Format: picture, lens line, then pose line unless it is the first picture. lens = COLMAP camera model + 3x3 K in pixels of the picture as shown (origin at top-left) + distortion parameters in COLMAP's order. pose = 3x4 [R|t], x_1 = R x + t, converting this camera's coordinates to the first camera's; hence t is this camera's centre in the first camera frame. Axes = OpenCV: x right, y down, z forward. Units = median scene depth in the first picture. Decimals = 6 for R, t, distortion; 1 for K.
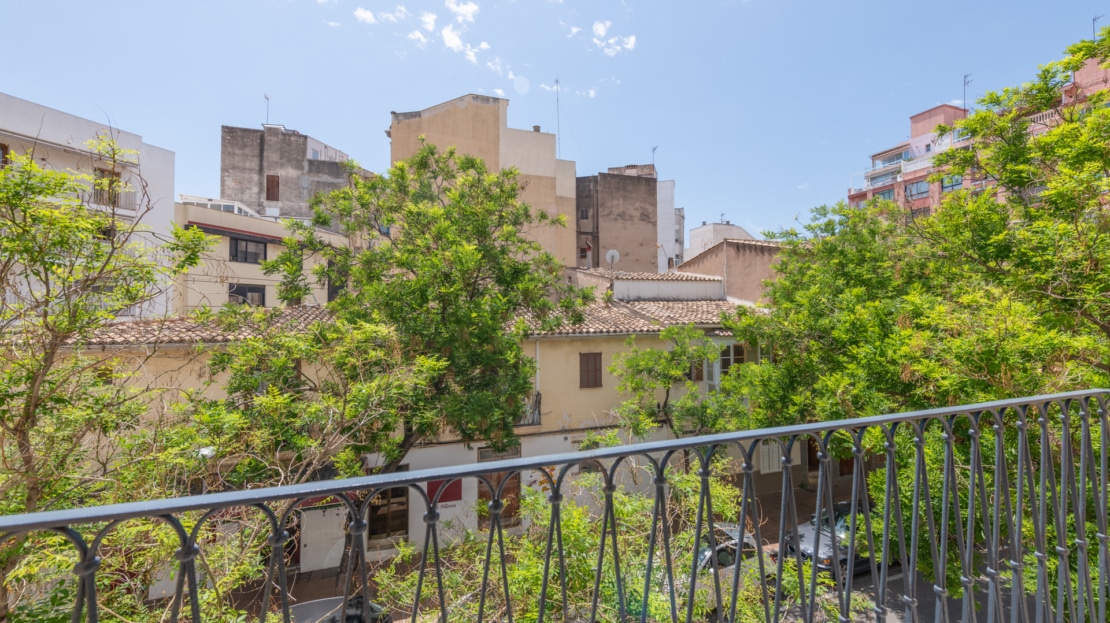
lens RADIAL K [[449.5, 0, 549.2], [0, 449.5, 312.3], [0, 0, 1]] dist [0.014228, -0.002064]
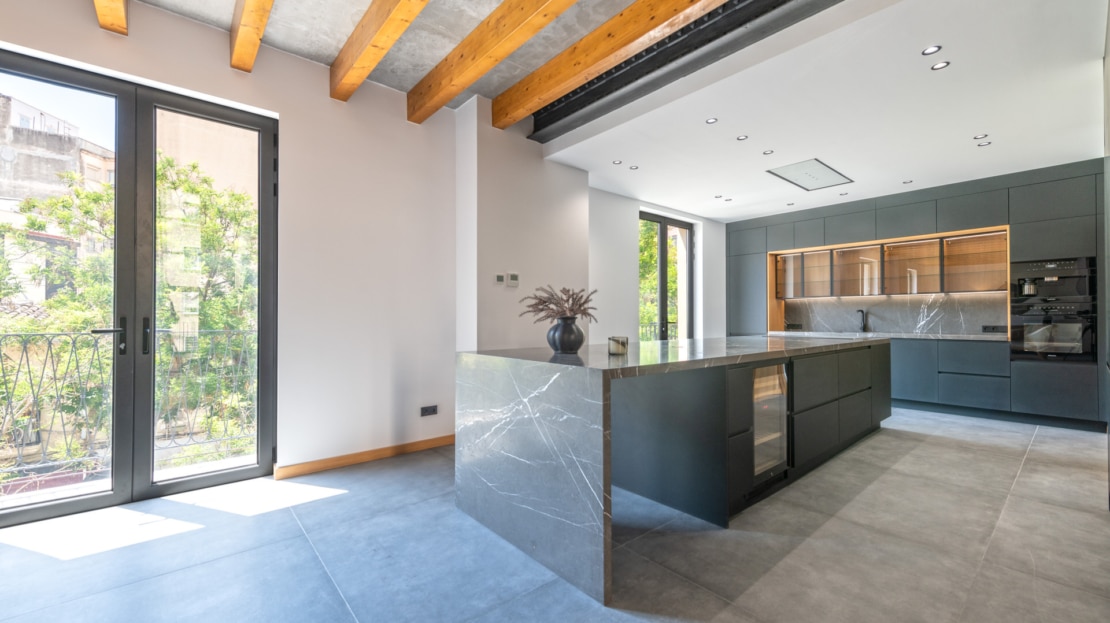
lens RADIAL K [[450.8, 0, 555.0], [0, 450.8, 315.3], [0, 0, 1]] dist [0.009669, -0.000894]
pose [[0.928120, -0.007404, 0.372207, 0.069819], [0.005873, 0.999969, 0.005246, 0.004913], [-0.372234, -0.002683, 0.928135, -0.137793]]
